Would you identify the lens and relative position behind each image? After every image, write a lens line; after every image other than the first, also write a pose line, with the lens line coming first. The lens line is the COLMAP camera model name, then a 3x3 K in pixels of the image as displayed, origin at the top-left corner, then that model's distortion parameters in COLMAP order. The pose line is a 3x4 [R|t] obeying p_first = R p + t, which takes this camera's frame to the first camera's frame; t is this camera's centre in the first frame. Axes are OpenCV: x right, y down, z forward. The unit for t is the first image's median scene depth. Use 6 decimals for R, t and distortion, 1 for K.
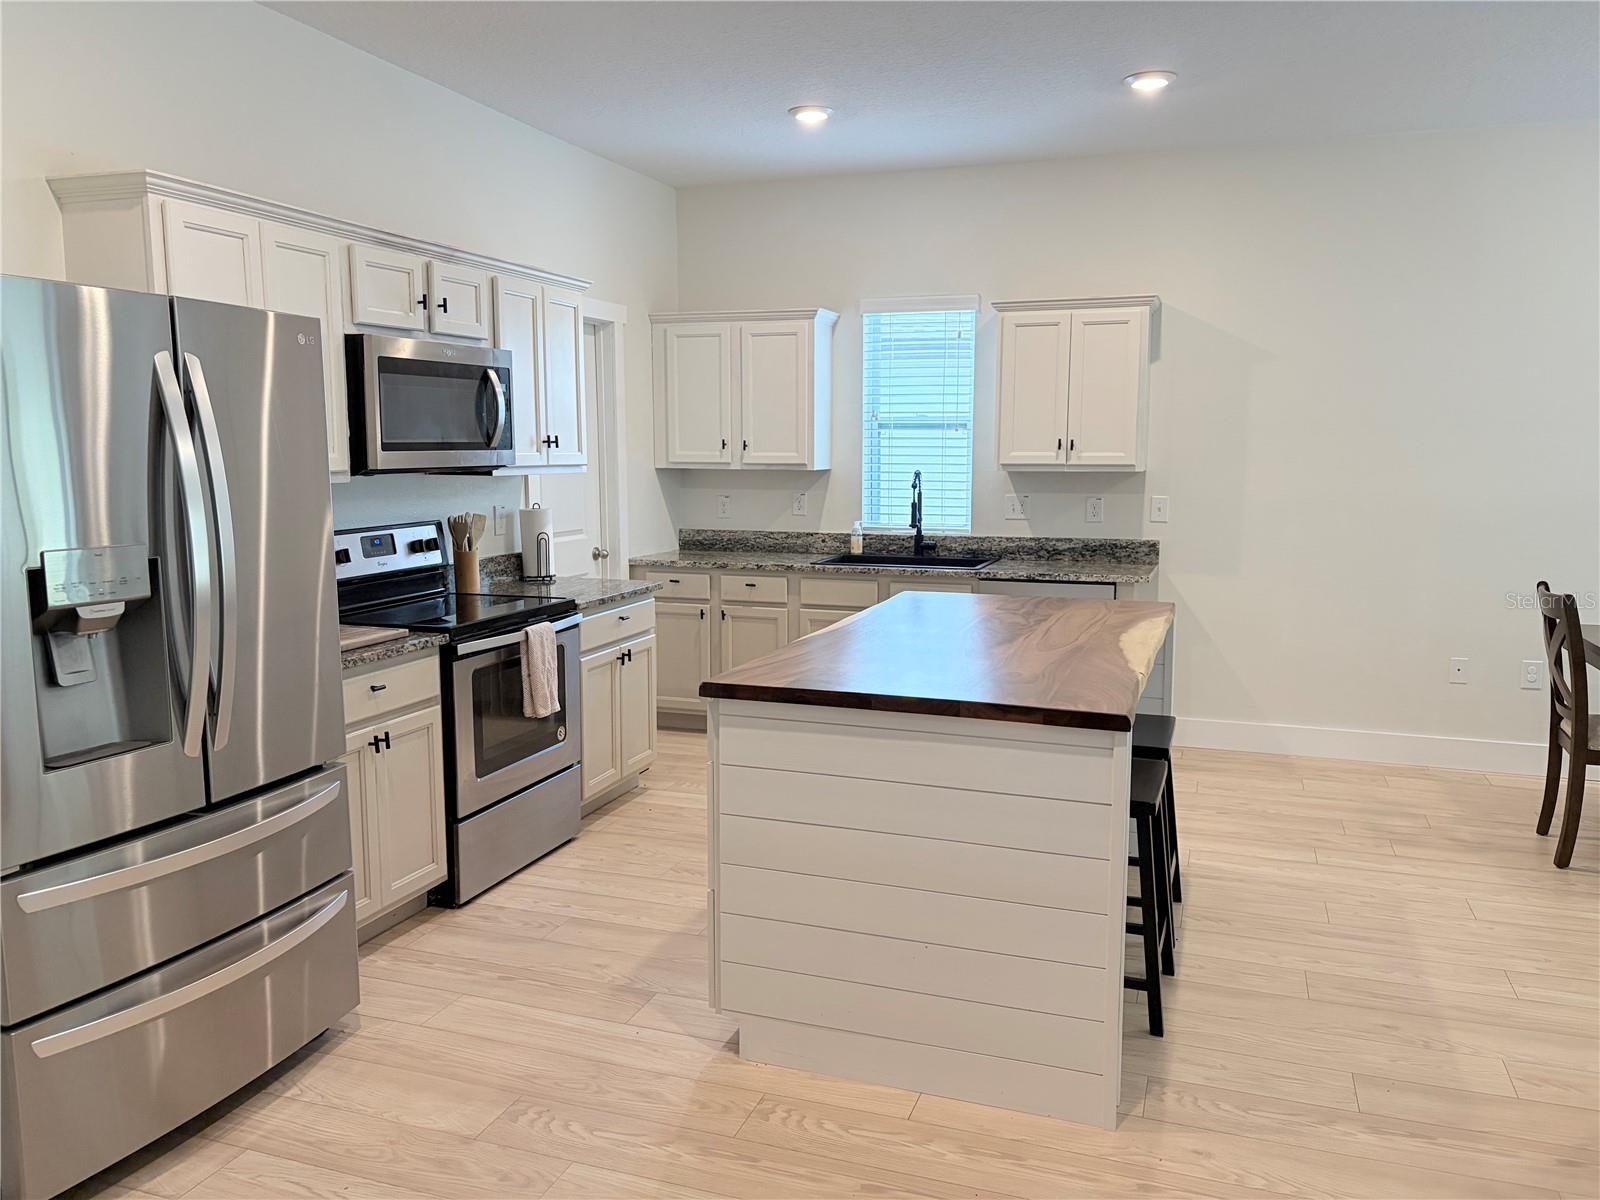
lens RADIAL K [[1206.5, 0, 802.7], [0, 1206.5, 598.6], [0, 0, 1]] dist [0.022838, -0.009444]
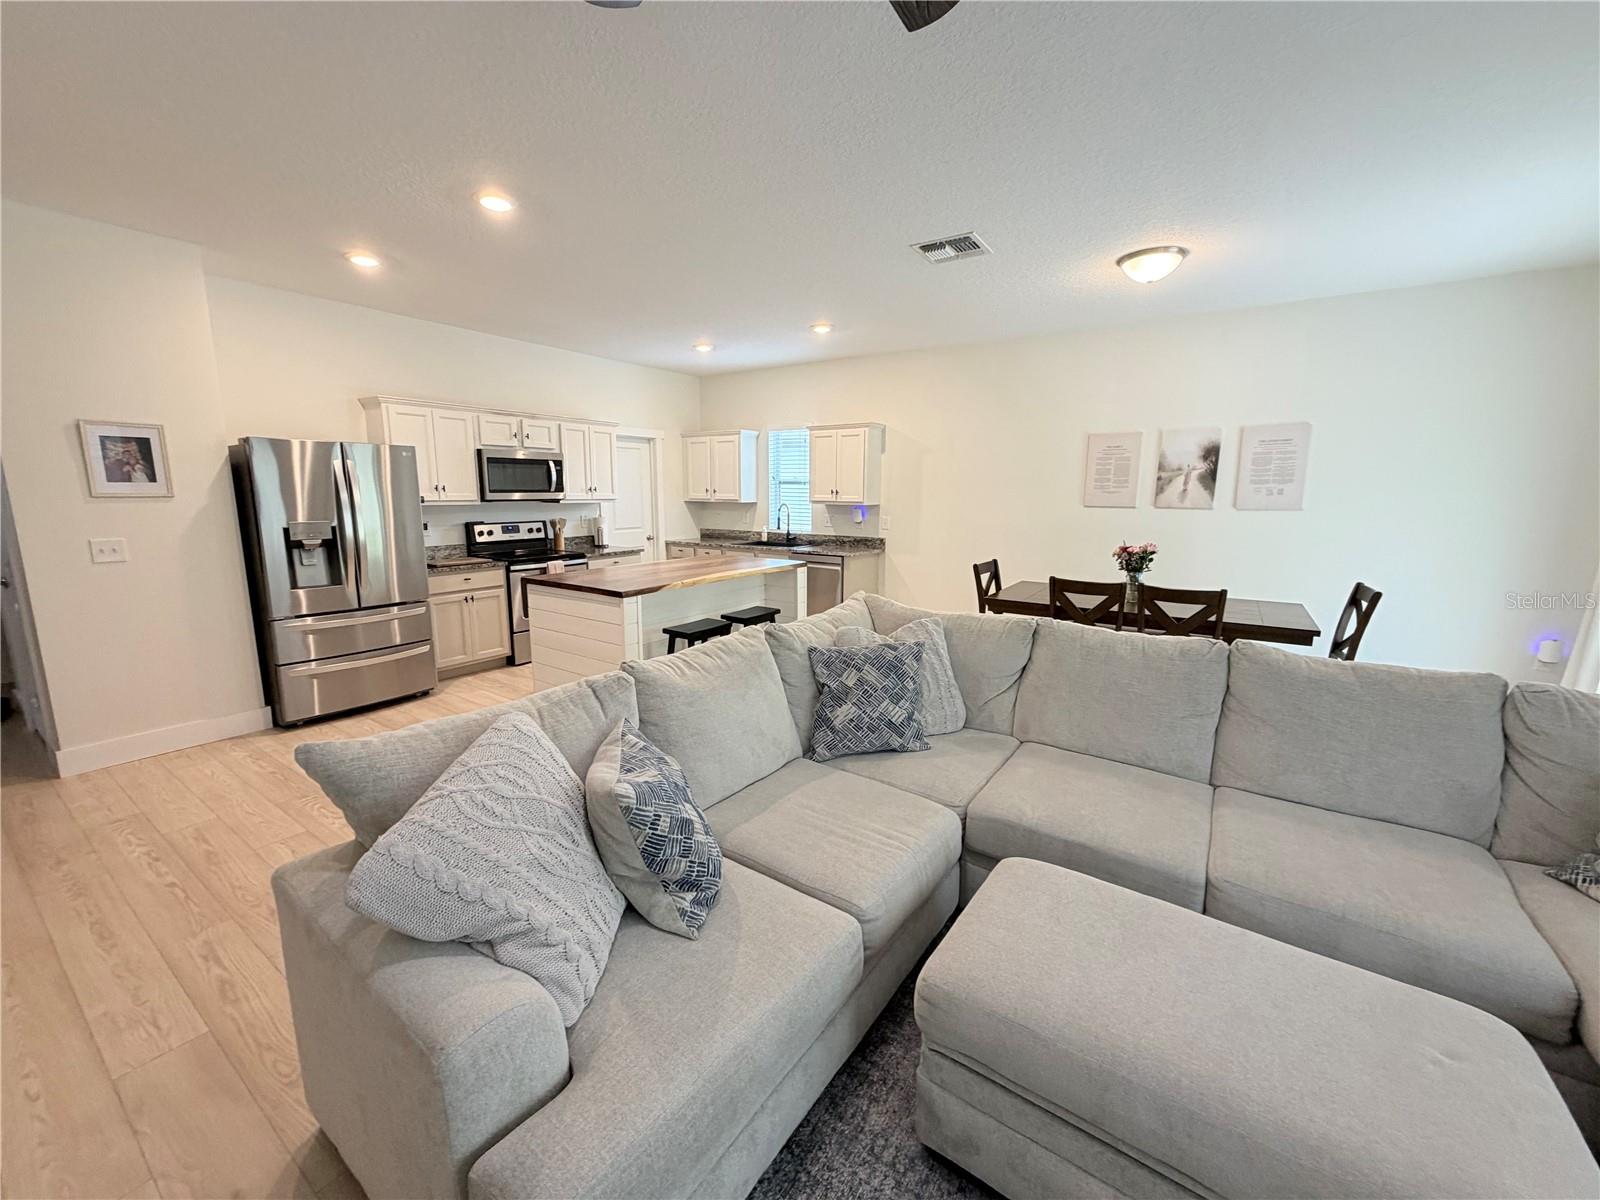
lens RADIAL K [[632.9, 0, 799.0], [0, 632.9, 597.8], [0, 0, 1]] dist [-0.000119, 0.000020]
pose [[0.965540, 0.049603, -0.255484, 0.547433], [-0.039343, 0.998207, 0.045116, 0.015730], [0.257264, -0.033510, 0.965760, -0.144484]]
